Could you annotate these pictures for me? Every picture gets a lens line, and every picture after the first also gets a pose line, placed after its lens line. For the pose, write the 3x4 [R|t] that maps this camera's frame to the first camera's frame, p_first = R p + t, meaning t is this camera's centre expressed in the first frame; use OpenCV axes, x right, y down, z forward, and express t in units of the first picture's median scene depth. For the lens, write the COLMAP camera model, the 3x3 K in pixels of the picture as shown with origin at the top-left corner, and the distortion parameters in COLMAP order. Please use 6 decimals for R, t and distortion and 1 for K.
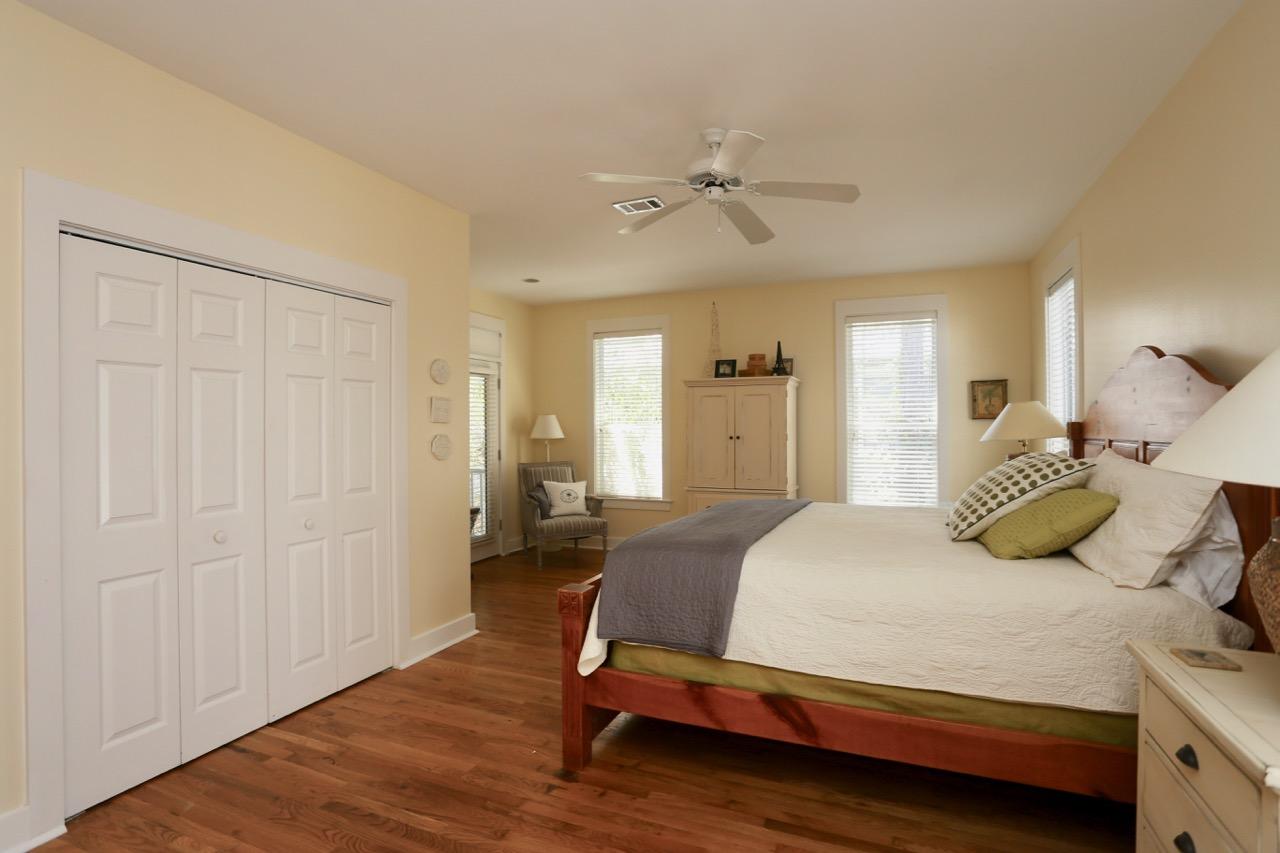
lens RADIAL K [[629.6, 0, 637.0], [0, 629.6, 426.9], [0, 0, 1]] dist [-0.039751, 0.003165]
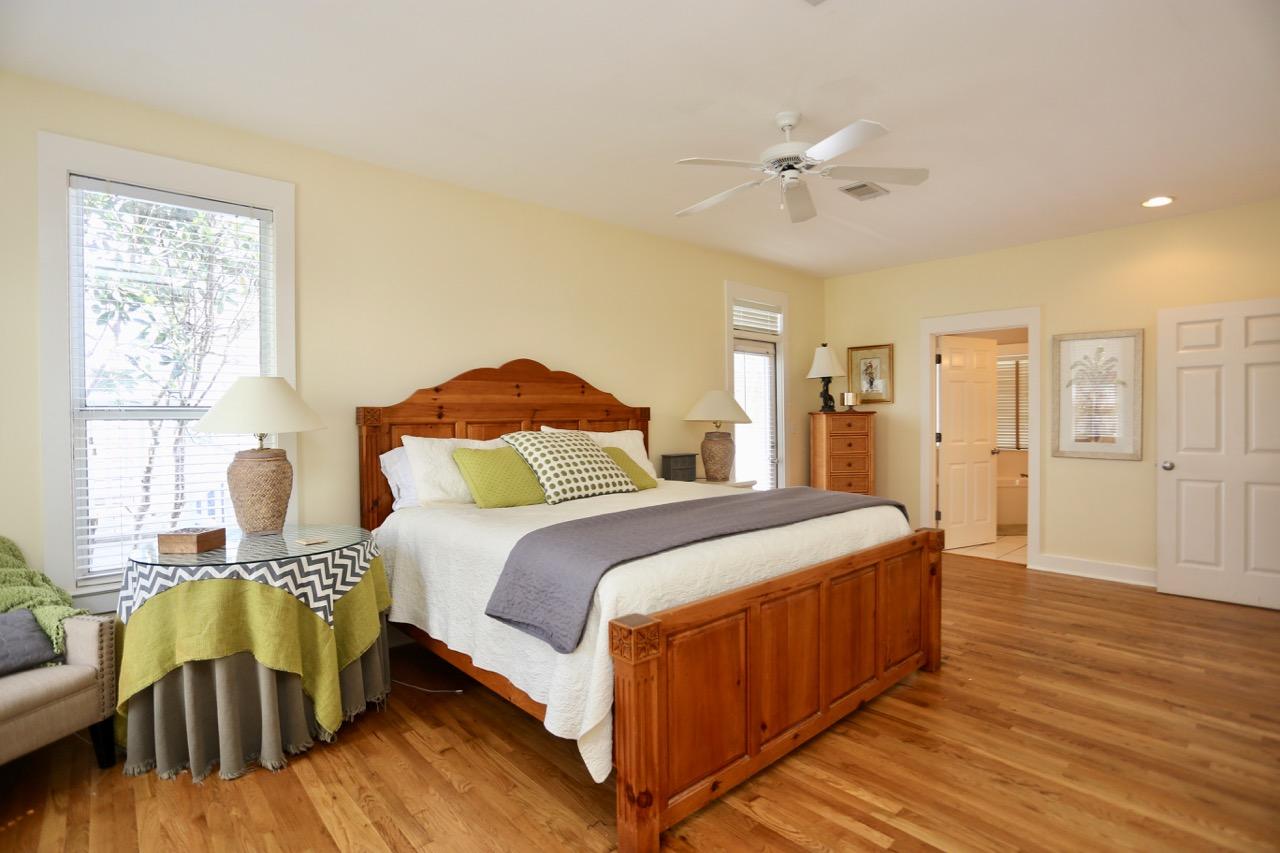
lens RADIAL K [[629.6, 0, 645.2], [0, 629.6, 424.2], [0, 0, 1]] dist [-0.039751, 0.003165]
pose [[-0.913966, 0.011598, 0.405624, -0.086138], [0.016966, 0.999810, 0.009640, 0.022868], [-0.405435, 0.015692, -0.913989, 2.328854]]
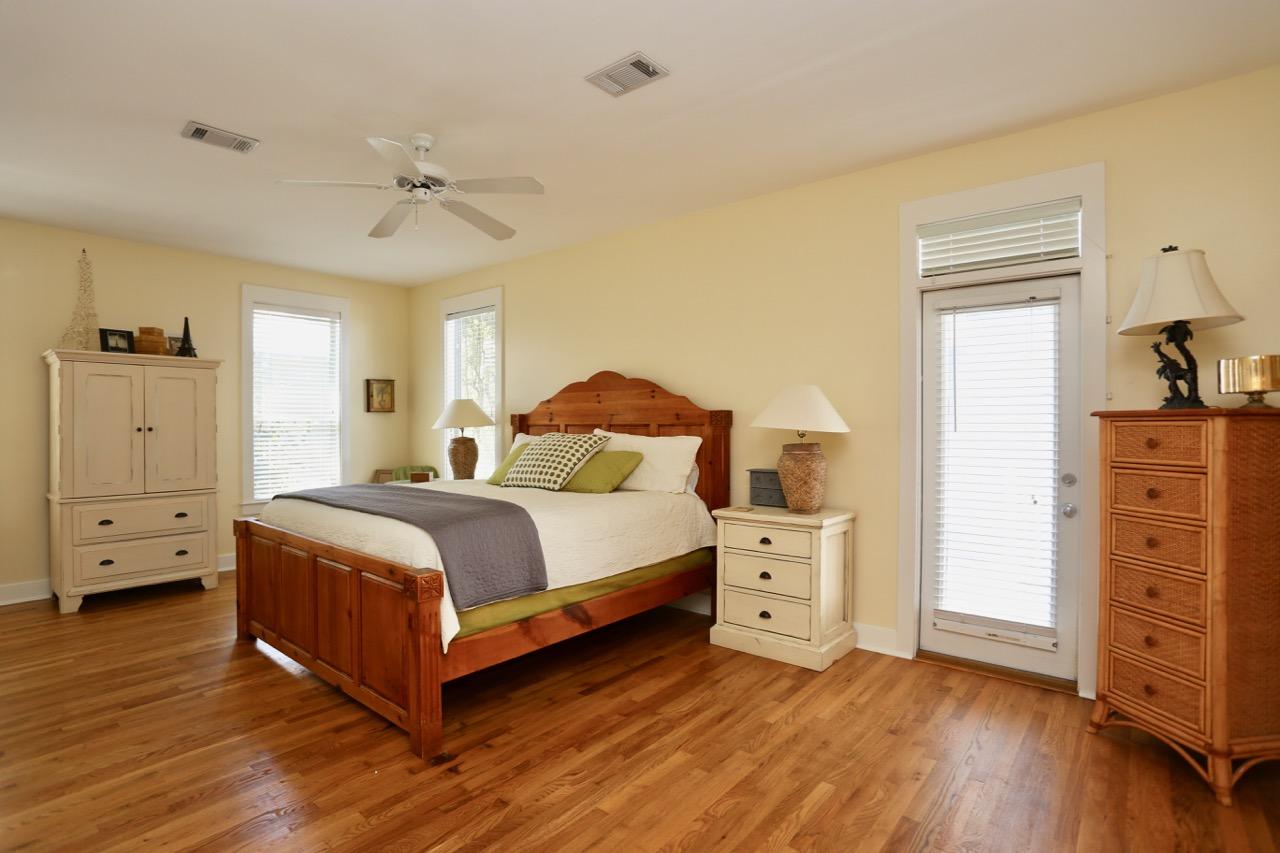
lens RADIAL K [[629.6, 0, 639.2], [0, 629.6, 425.1], [0, 0, 1]] dist [-0.039751, 0.003165]
pose [[0.289240, 0.000746, 0.957256, -0.911678], [0.001974, 0.999997, -0.001376, 0.029858], [-0.957255, 0.002287, 0.289238, 0.389442]]
